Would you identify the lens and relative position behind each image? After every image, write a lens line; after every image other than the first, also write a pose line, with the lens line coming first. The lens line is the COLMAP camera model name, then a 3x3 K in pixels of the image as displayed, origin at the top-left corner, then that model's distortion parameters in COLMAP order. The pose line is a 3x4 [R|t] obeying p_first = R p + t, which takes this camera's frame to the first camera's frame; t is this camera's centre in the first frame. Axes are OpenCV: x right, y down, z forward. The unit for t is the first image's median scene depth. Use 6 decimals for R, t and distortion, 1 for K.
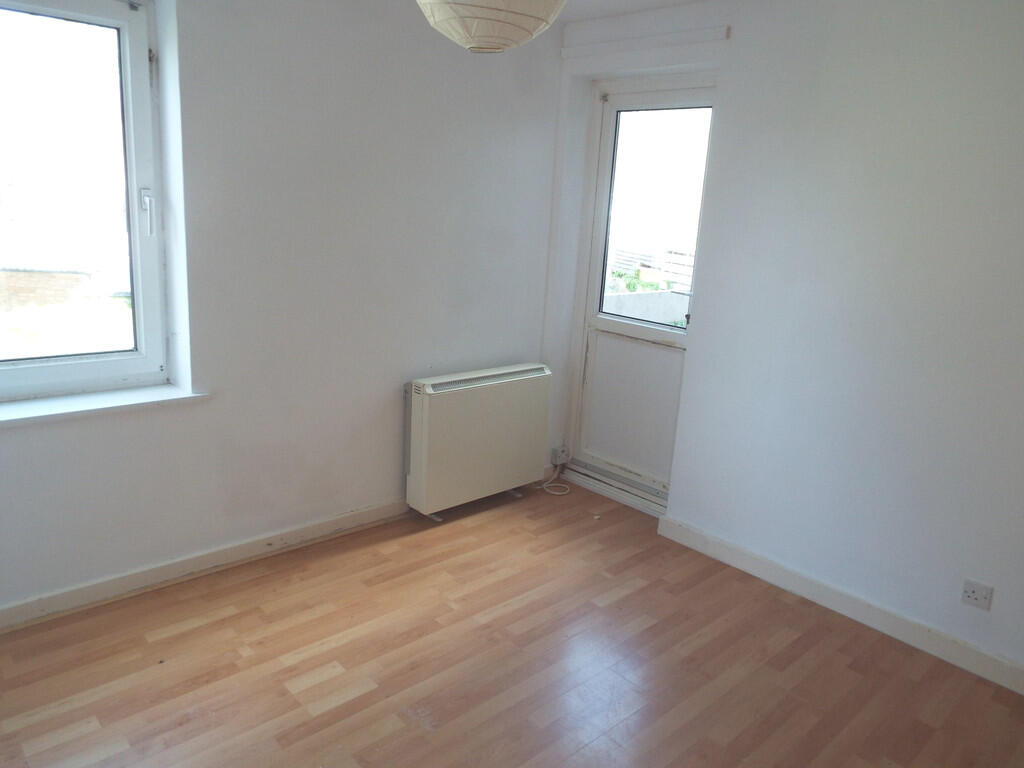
lens RADIAL K [[733.1, 0, 511.5], [0, 733.1, 378.5], [0, 0, 1]] dist [-0.037862, 0.015860]
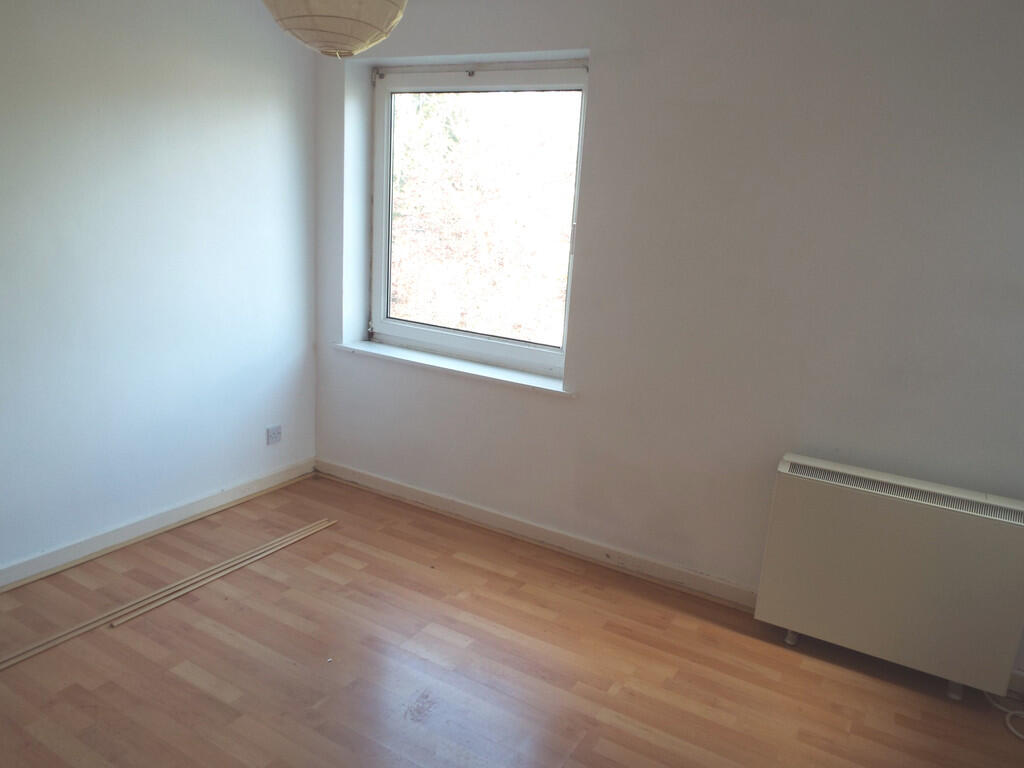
lens RADIAL K [[733.1, 0, 512.7], [0, 733.1, 391.0], [0, 0, 1]] dist [-0.037862, 0.015860]
pose [[0.261176, 0.188702, -0.946667, 0.586828], [-0.262284, 0.957683, 0.118537, -0.087287], [0.928975, 0.217337, 0.299618, 0.519293]]
